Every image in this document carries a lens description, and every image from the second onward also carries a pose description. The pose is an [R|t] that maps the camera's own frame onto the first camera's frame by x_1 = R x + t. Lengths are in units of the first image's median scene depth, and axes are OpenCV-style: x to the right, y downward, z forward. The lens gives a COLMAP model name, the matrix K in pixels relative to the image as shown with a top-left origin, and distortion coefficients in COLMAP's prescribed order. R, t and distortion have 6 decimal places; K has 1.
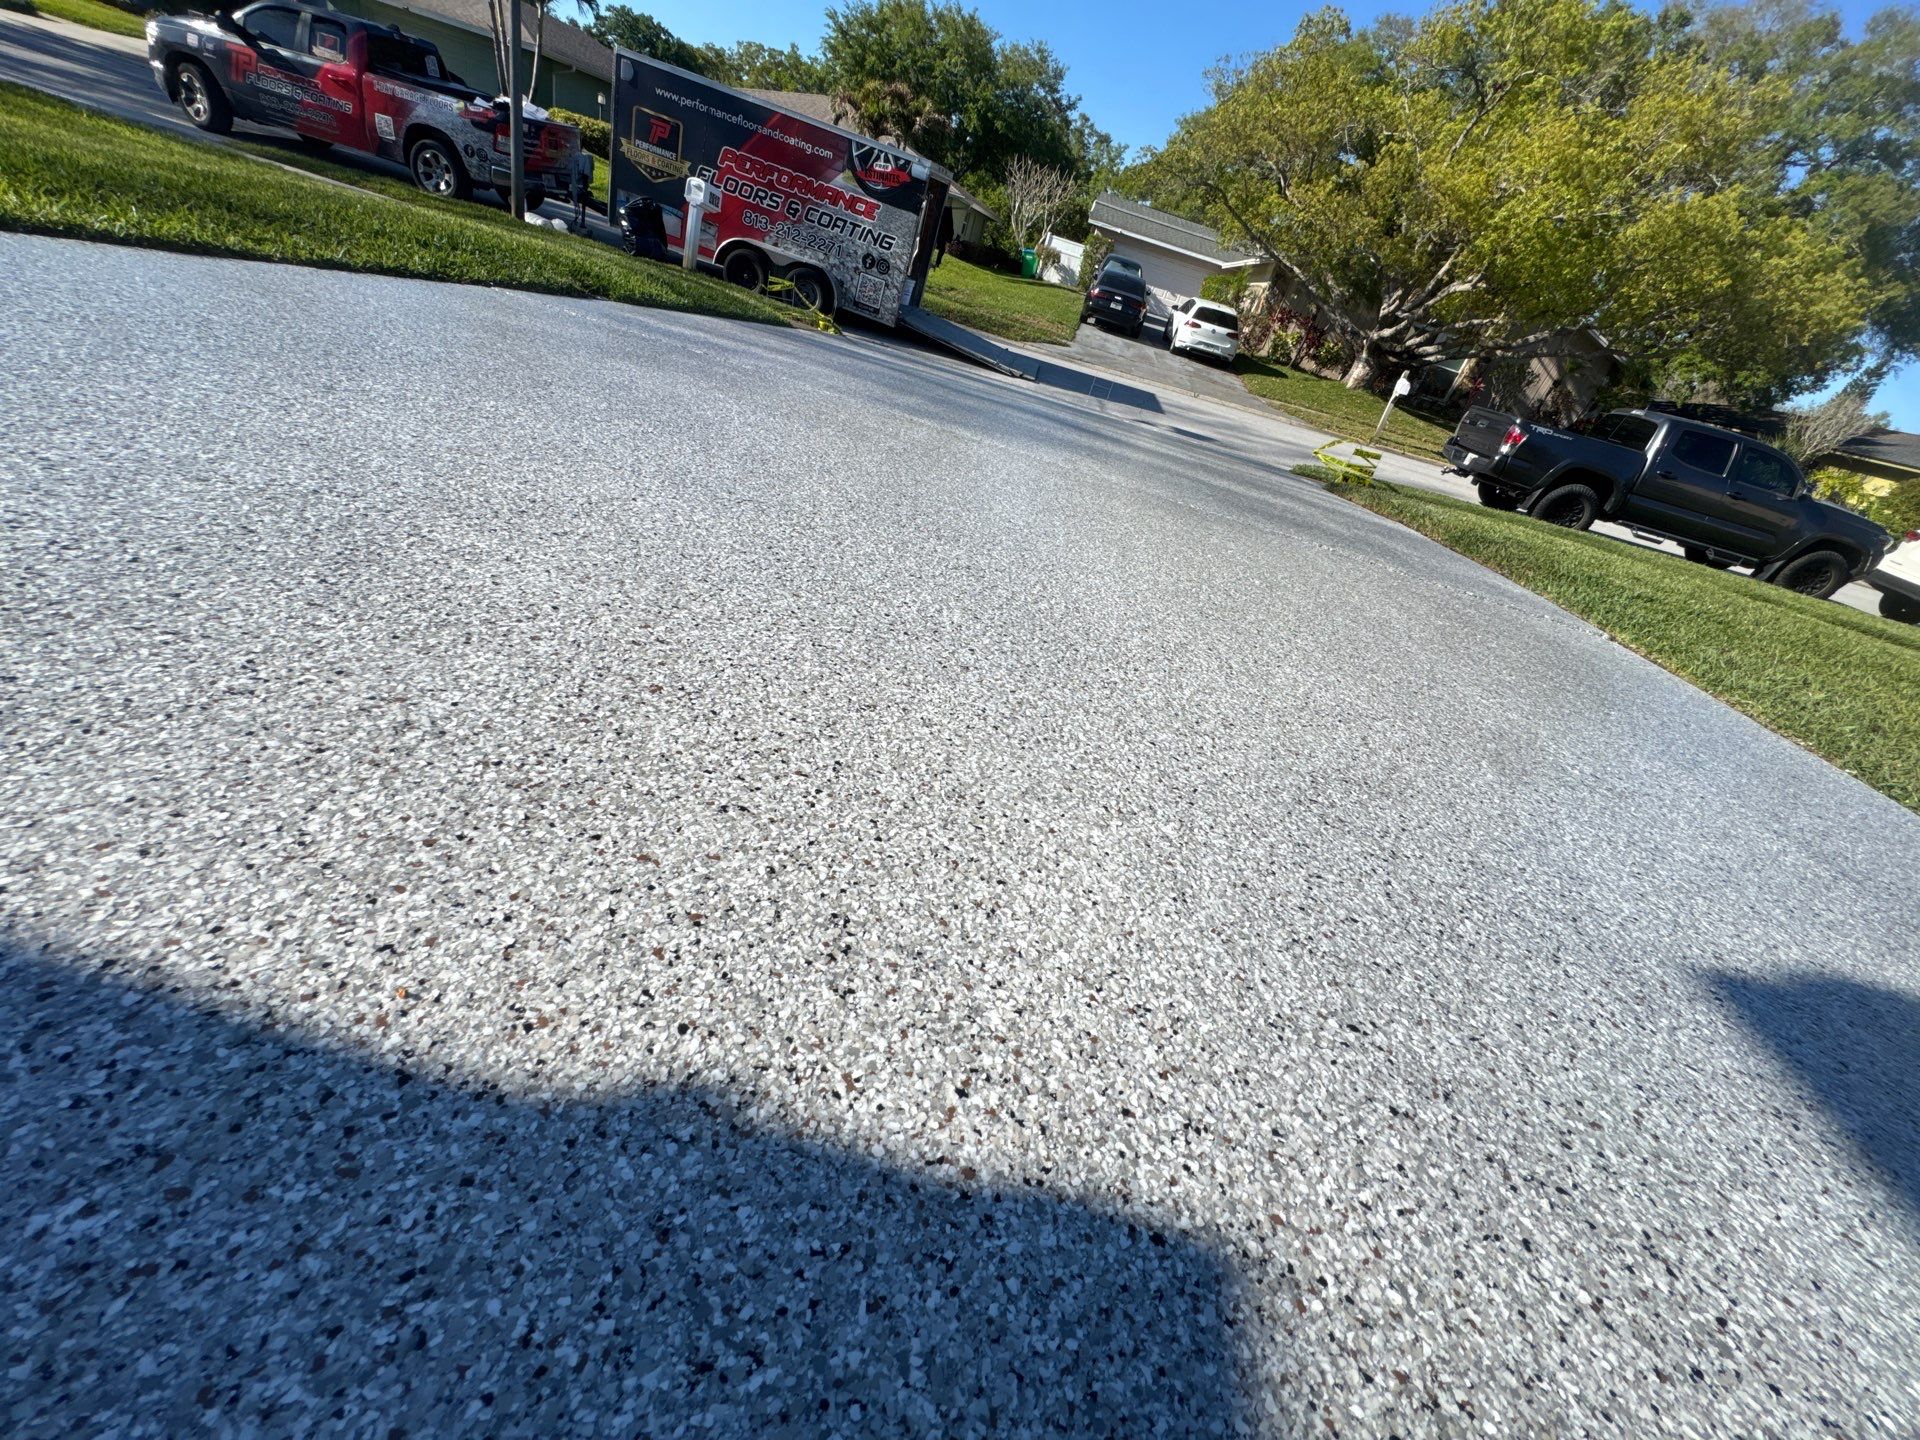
lens RADIAL K [[761.7, 0, 958.3], [0, 761.7, 720.0], [0, 0, 1]] dist [-0.002244, 0.000224]
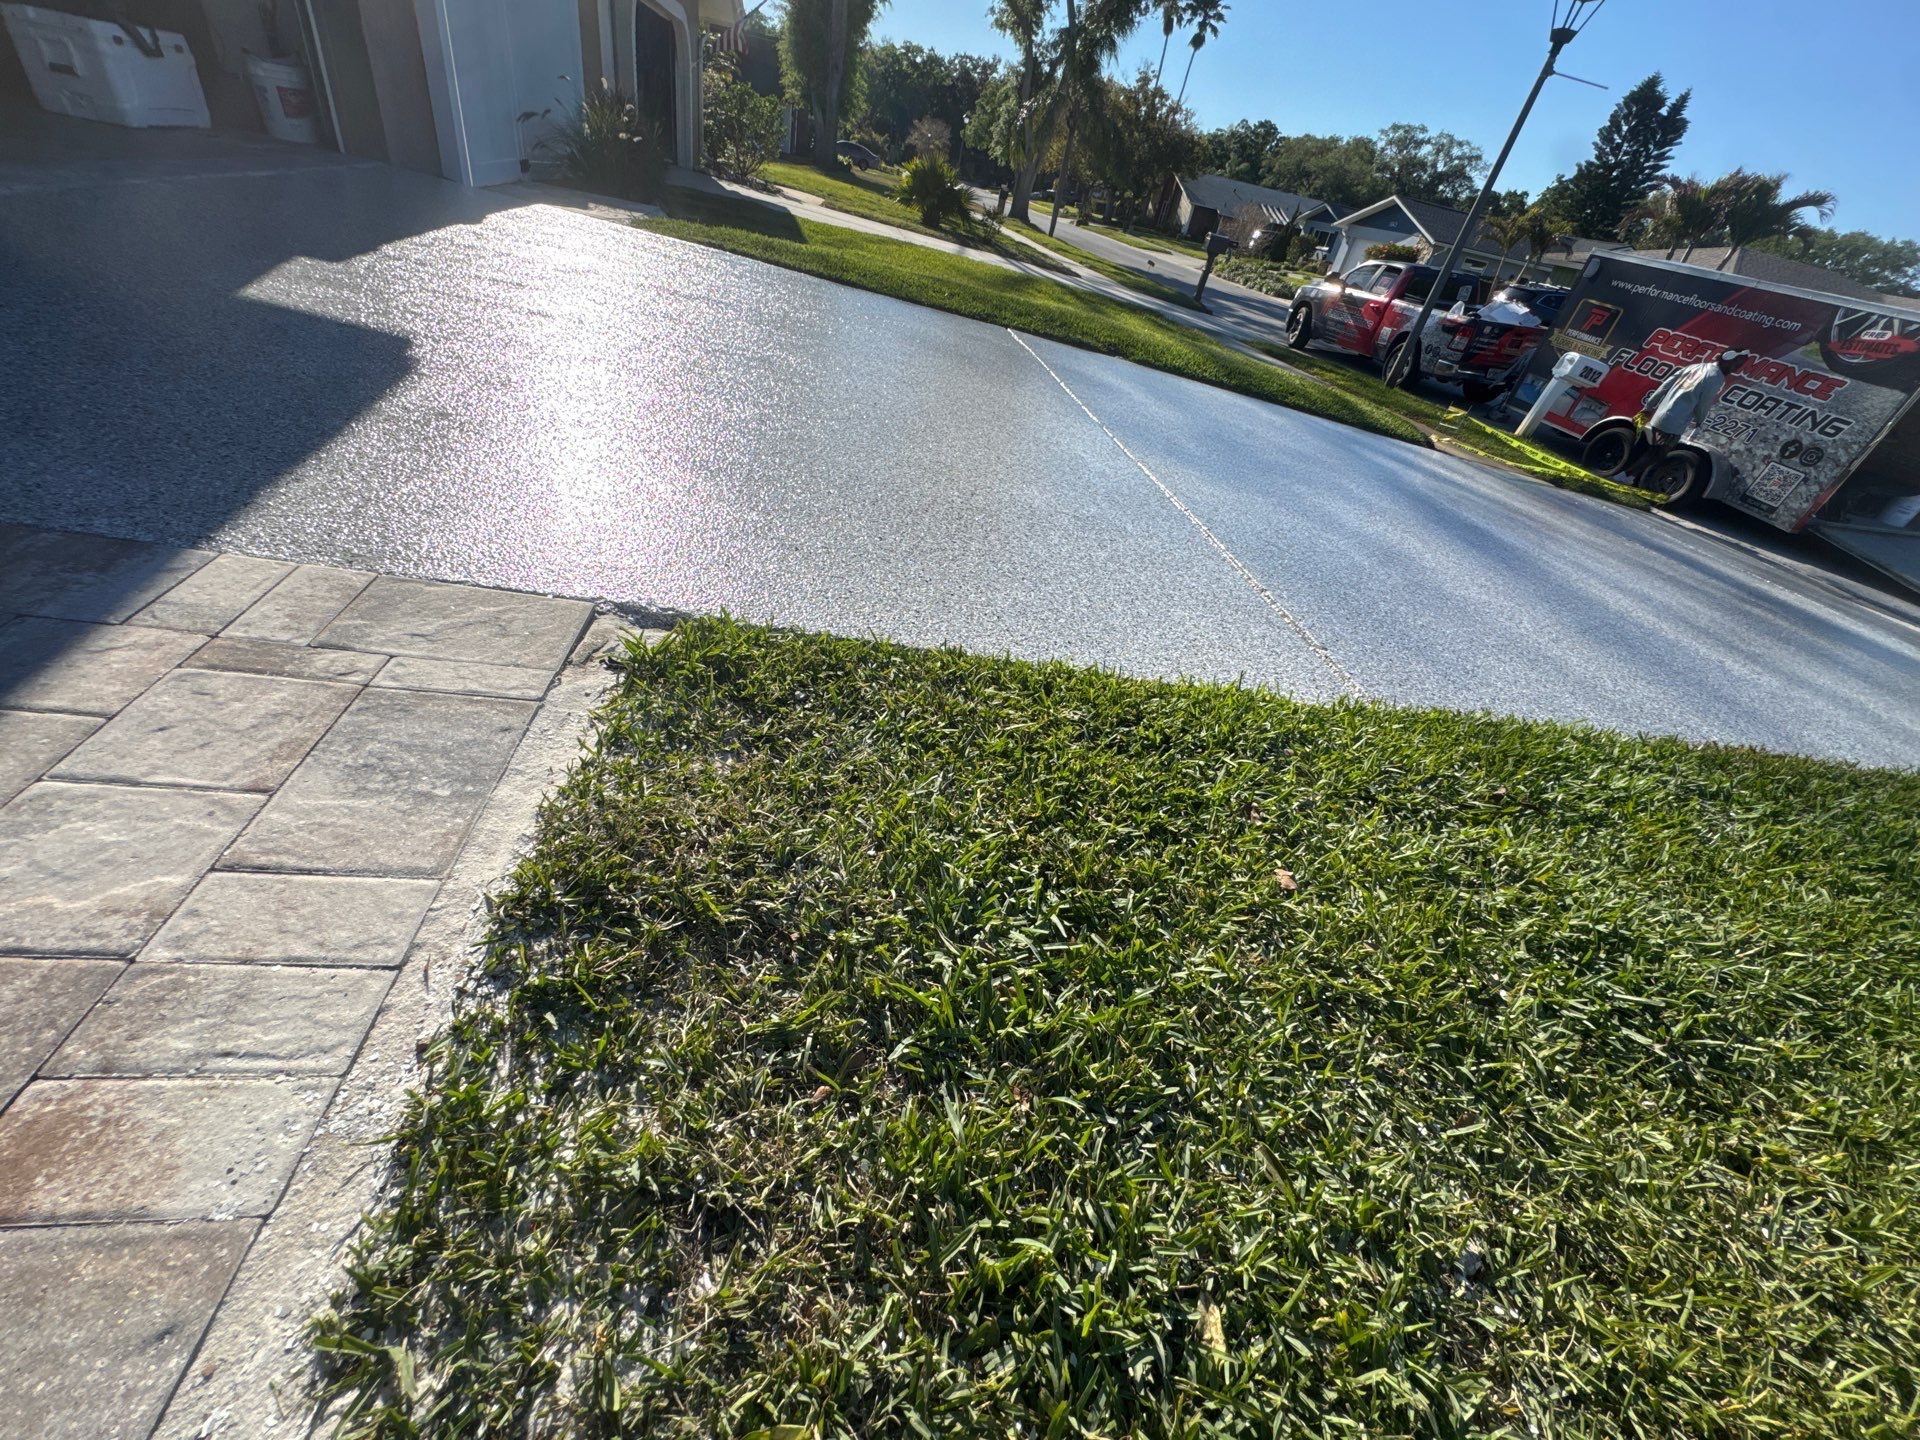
lens RADIAL K [[762.4, 0, 958.0], [0, 762.4, 719.9], [0, 0, 1]] dist [-0.002821, 0.000370]
pose [[0.330064, 0.372134, -0.867510, 0.367001], [-0.582591, 0.803408, 0.122976, 0.003160], [0.742729, 0.464813, 0.481978, 0.146612]]
